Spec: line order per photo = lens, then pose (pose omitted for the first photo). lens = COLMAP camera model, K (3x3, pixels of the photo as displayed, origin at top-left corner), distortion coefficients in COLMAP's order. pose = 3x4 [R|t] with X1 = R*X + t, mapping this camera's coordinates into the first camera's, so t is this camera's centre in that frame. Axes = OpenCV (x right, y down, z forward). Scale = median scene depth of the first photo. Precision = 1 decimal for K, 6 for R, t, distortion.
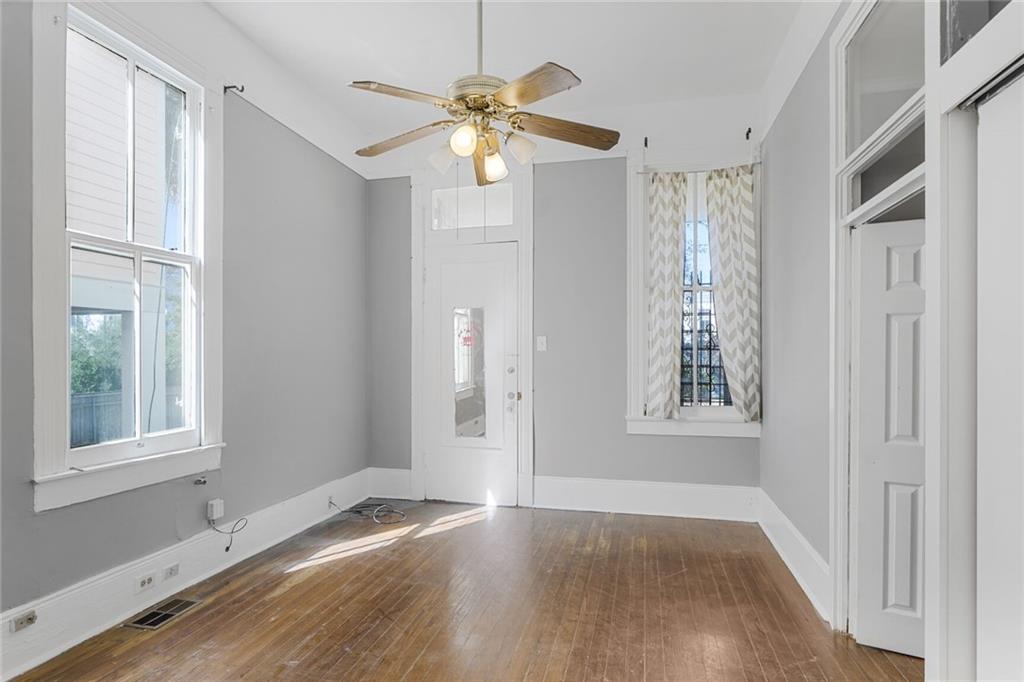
lens RADIAL K [[557.2, 0, 511.9], [0, 557.2, 347.0], [0, 0, 1]] dist [0.001614, 0.000608]
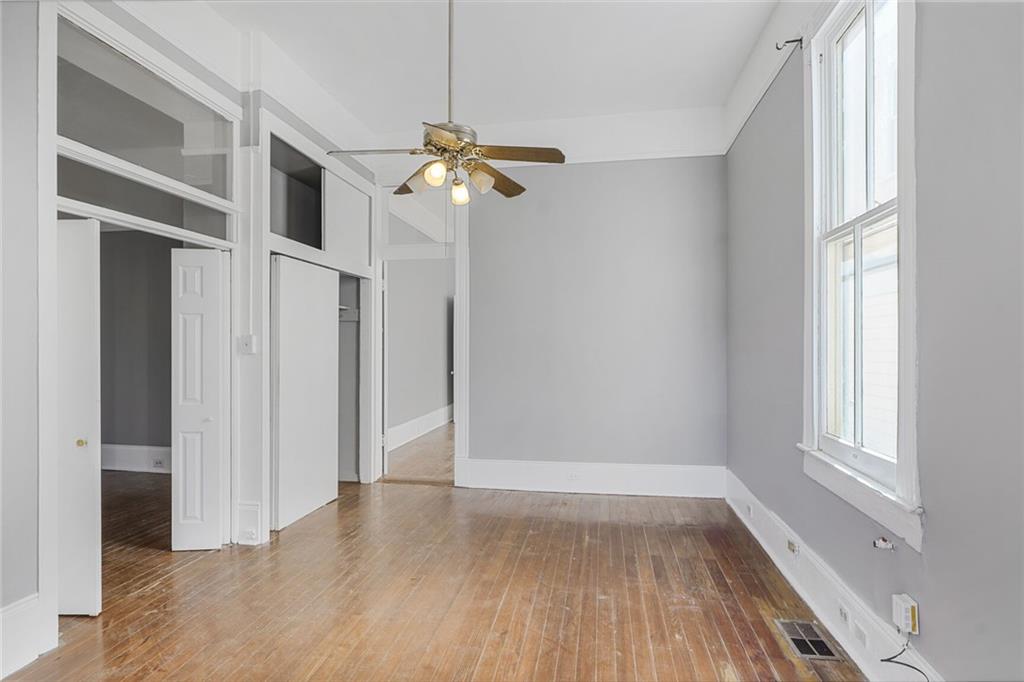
lens RADIAL K [[557.2, 0, 511.3], [0, 557.2, 342.2], [0, 0, 1]] dist [0.001614, 0.000608]
pose [[-0.997982, -0.003063, -0.063422, -0.111680], [-0.002323, 0.999928, -0.011737, 0.021010], [0.063453, -0.011566, -0.997918, 2.154297]]
